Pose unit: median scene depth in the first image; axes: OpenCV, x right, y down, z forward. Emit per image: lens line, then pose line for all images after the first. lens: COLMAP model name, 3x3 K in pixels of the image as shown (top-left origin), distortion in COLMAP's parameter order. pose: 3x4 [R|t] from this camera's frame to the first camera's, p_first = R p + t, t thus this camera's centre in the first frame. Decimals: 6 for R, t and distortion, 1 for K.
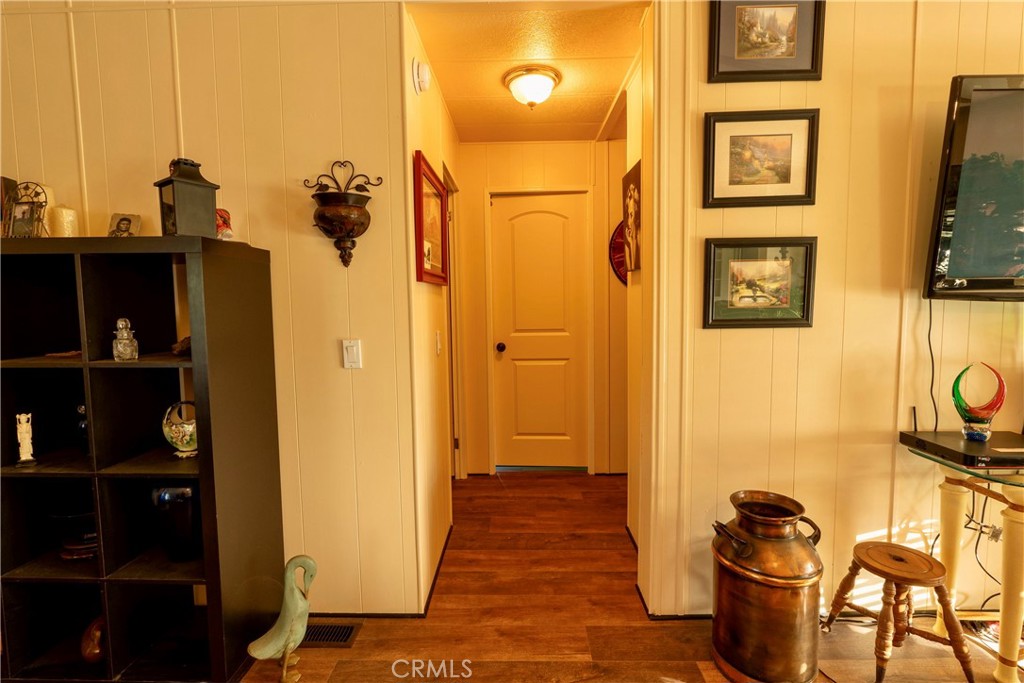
lens RADIAL K [[468.4, 0, 511.5], [0, 468.4, 340.8], [0, 0, 1]] dist [-0.010418, -0.000175]
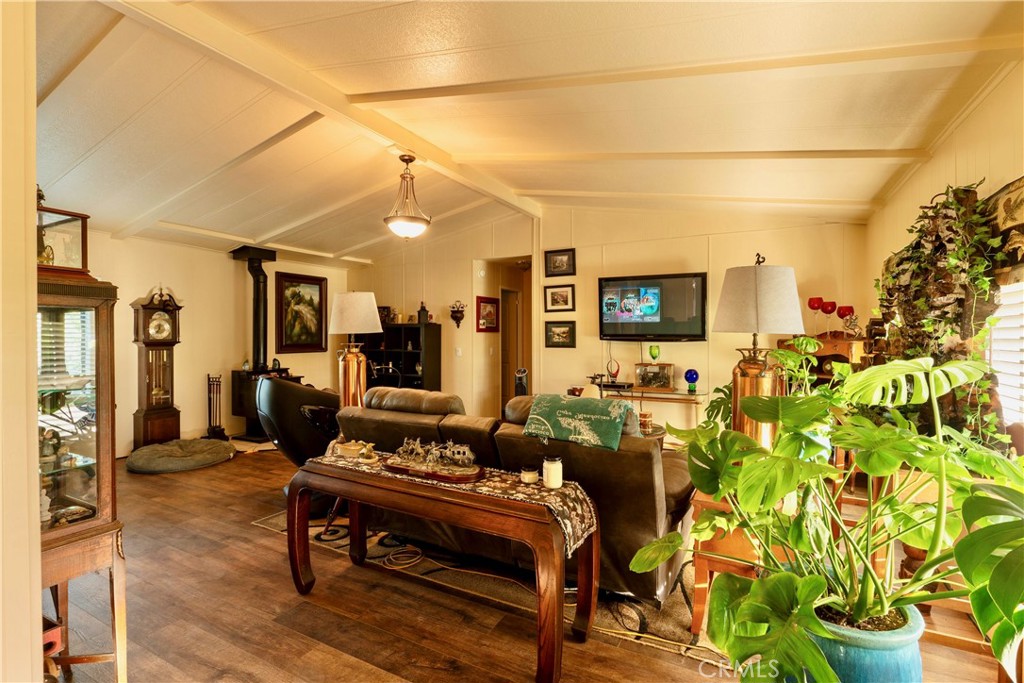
lens RADIAL K [[468.4, 0, 511.0], [0, 468.4, 340.9], [0, 0, 1]] dist [-0.010418, -0.000175]
pose [[0.892585, 0.018463, -0.450500, 1.767341], [-0.045782, 0.997708, -0.049819, 0.110380], [0.448548, 0.065092, 0.891385, -2.207588]]
